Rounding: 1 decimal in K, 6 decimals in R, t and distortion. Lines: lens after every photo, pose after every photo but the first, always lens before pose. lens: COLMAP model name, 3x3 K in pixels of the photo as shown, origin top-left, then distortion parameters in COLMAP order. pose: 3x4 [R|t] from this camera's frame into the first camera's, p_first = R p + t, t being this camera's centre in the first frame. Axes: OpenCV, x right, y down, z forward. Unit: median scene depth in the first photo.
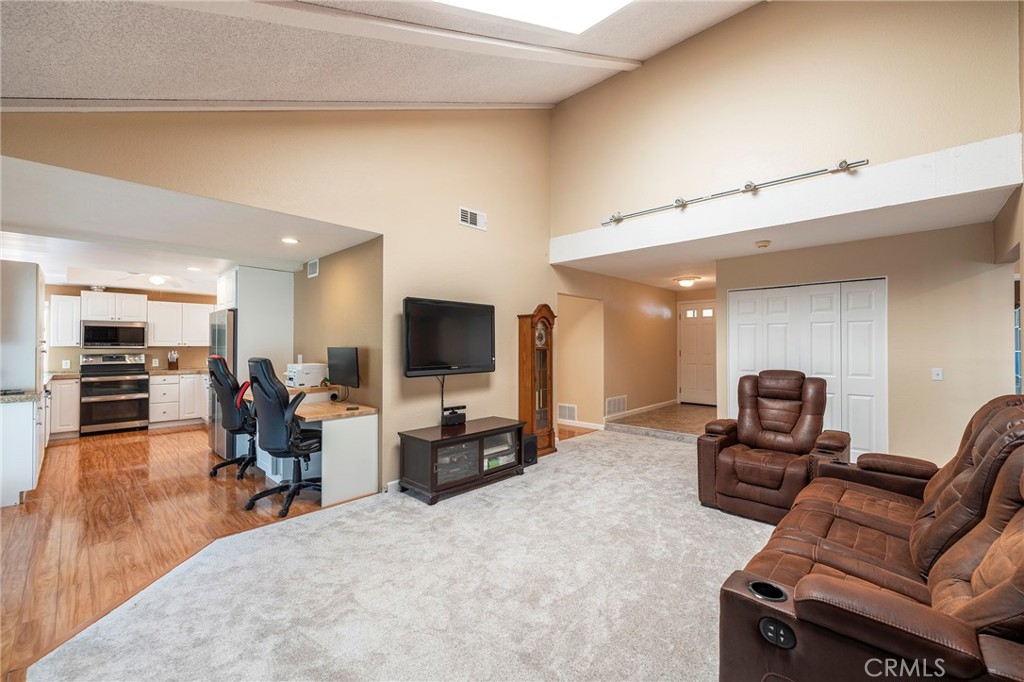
lens RADIAL K [[413.5, 0, 512.0], [0, 413.5, 341.0], [0, 0, 1]] dist [0.001523, 0.000477]
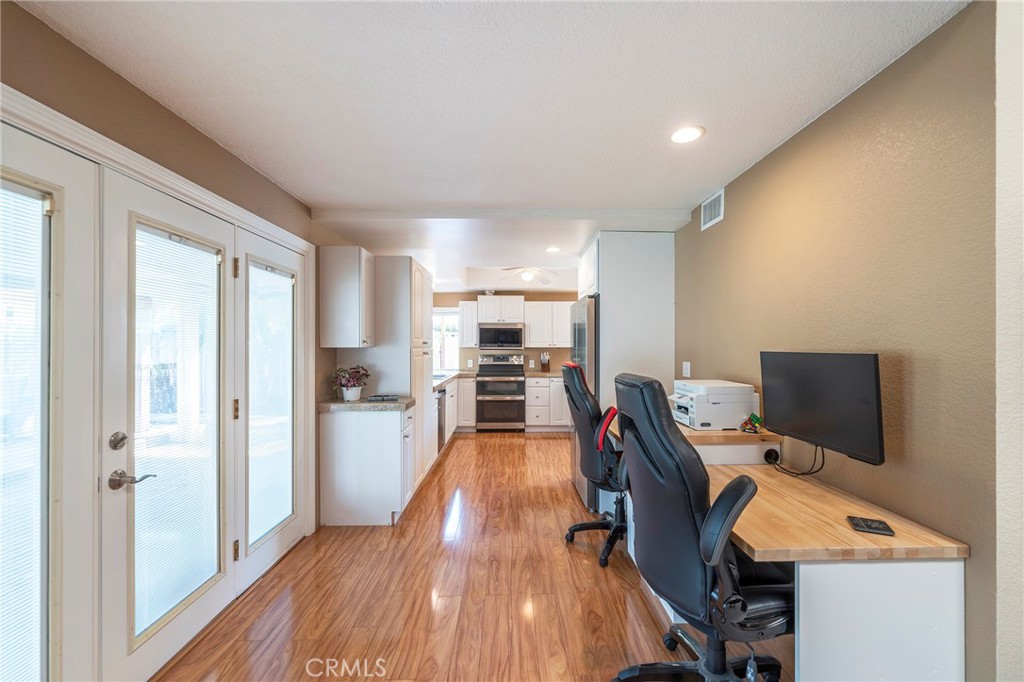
lens RADIAL K [[413.5, 0, 512.0], [0, 413.5, 341.0], [0, 0, 1]] dist [0.001523, 0.000477]
pose [[0.692964, -0.008347, -0.720924, -0.214143], [0.006730, 0.999964, -0.005110, 0.002665], [0.720941, -0.001311, 0.692995, 0.333001]]
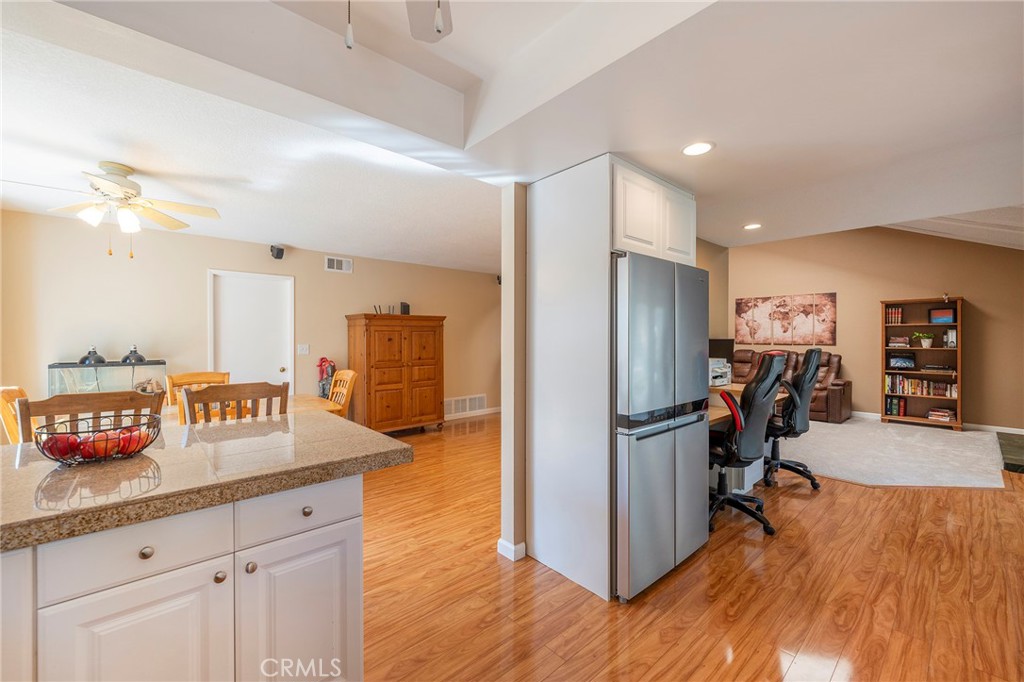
lens RADIAL K [[413.5, 0, 512.0], [0, 413.5, 341.0], [0, 0, 1]] dist [0.001523, 0.000477]
pose [[0.079941, -0.008950, 0.996759, -0.995674], [-0.007360, 0.999927, 0.009569, 0.010227], [-0.996772, -0.008101, 0.079870, 0.960170]]
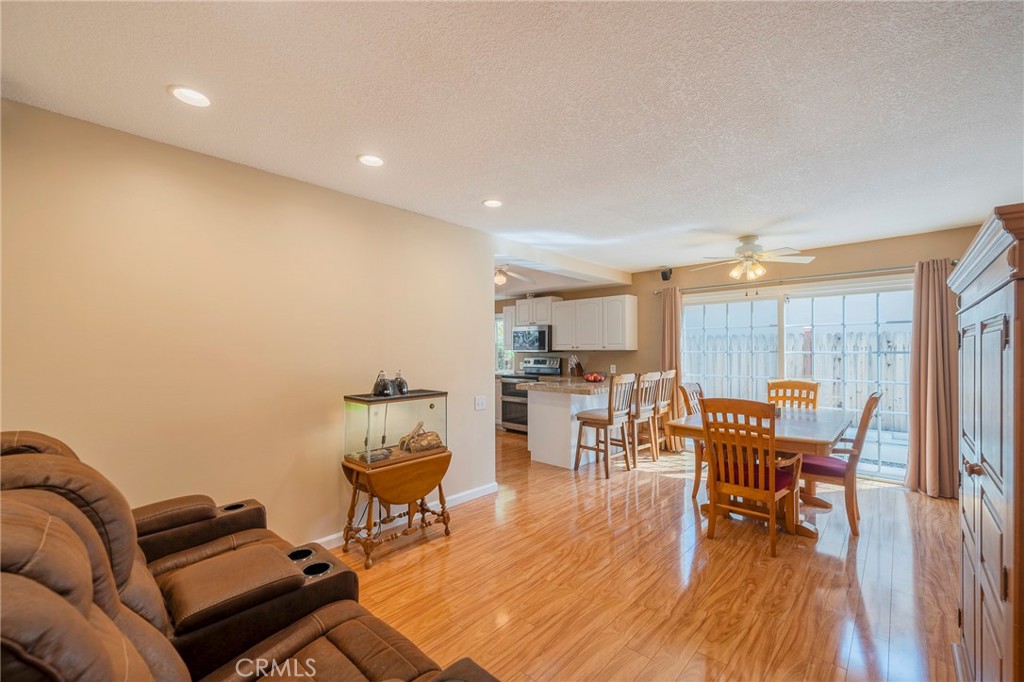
lens RADIAL K [[413.5, 0, 512.0], [0, 413.5, 341.0], [0, 0, 1]] dist [0.001523, 0.000477]
pose [[0.004487, -0.008696, -0.999952, 0.067262], [0.004112, 0.999954, -0.008677, -0.001123], [0.999981, -0.004073, 0.004522, 1.024270]]
